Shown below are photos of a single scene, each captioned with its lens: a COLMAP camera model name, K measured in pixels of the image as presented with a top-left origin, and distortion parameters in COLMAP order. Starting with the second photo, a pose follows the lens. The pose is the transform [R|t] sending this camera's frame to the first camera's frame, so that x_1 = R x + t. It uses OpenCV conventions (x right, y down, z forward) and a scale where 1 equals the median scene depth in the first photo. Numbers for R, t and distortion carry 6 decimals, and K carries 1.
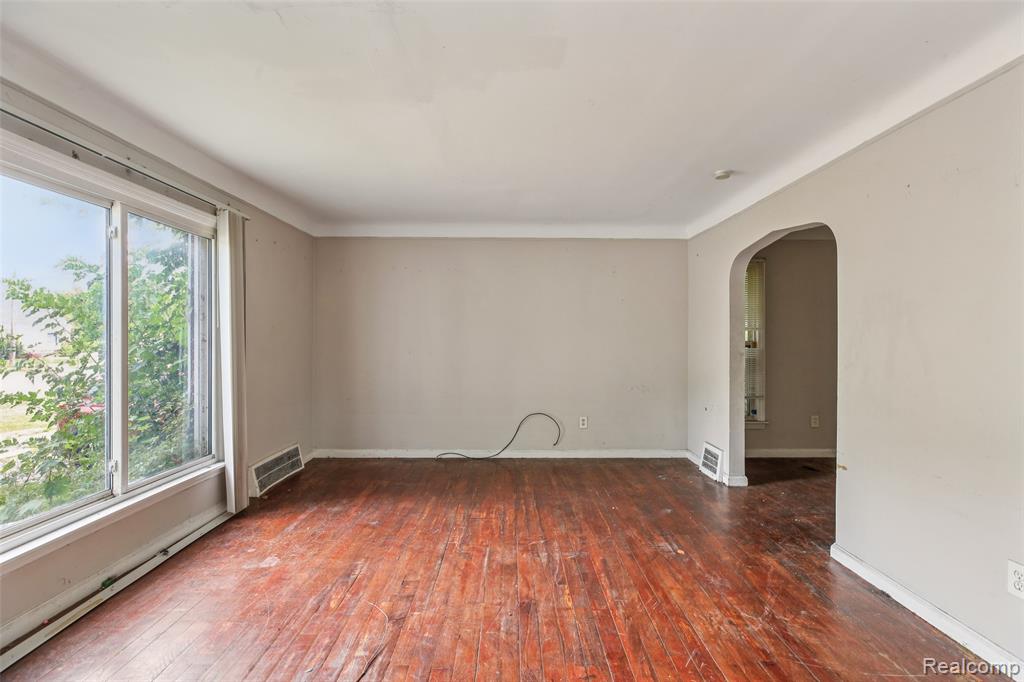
lens RADIAL K [[466.4, 0, 518.7], [0, 466.4, 339.8], [0, 0, 1]] dist [-0.001300, 0.000005]
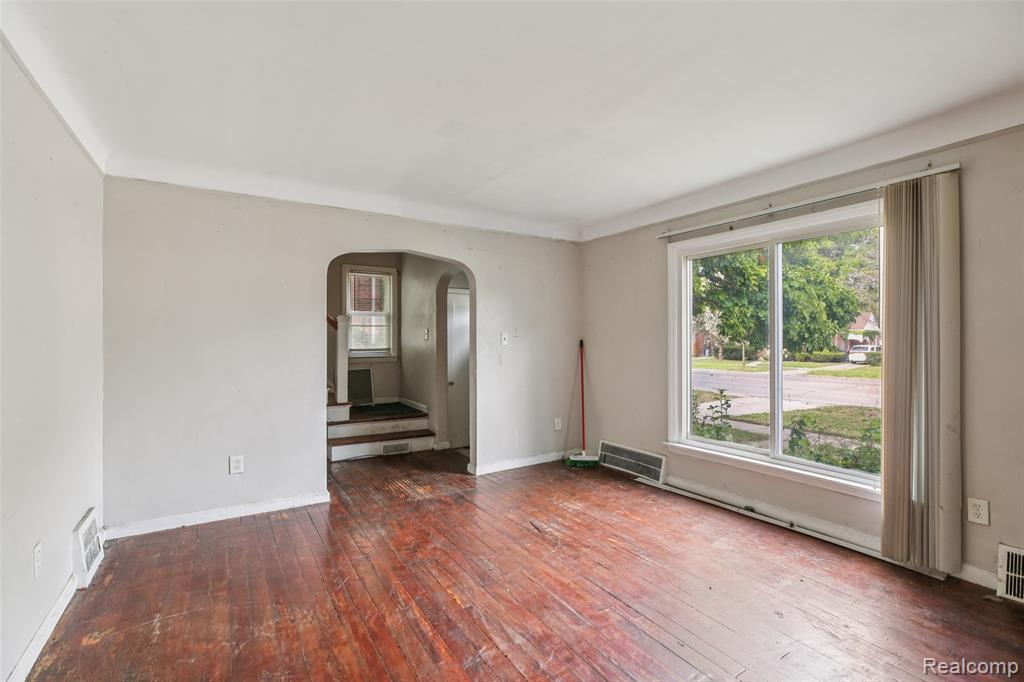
lens RADIAL K [[466.4, 0, 518.7], [0, 466.4, 339.8], [0, 0, 1]] dist [-0.001300, 0.000005]
pose [[-0.849894, -0.002858, -0.526945, 0.500123], [-0.002494, 0.999996, -0.001401, -0.005853], [0.526947, 0.000124, -0.849898, 1.852157]]
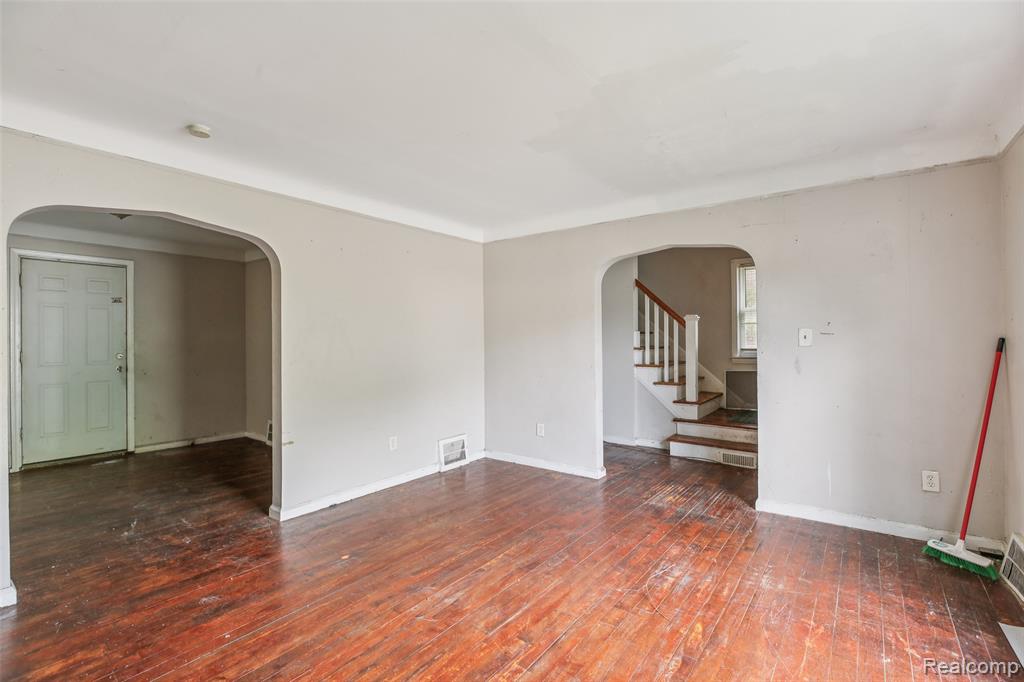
lens RADIAL K [[468.5, 0, 512.0], [0, 468.5, 341.0], [0, 0, 1]] dist [-0.000722, 0.000162]
pose [[-0.786384, -0.001302, 0.617737, -0.632256], [0.001421, 0.999991, 0.003917, -0.007406], [-0.617736, 0.003958, -0.786375, 1.819196]]
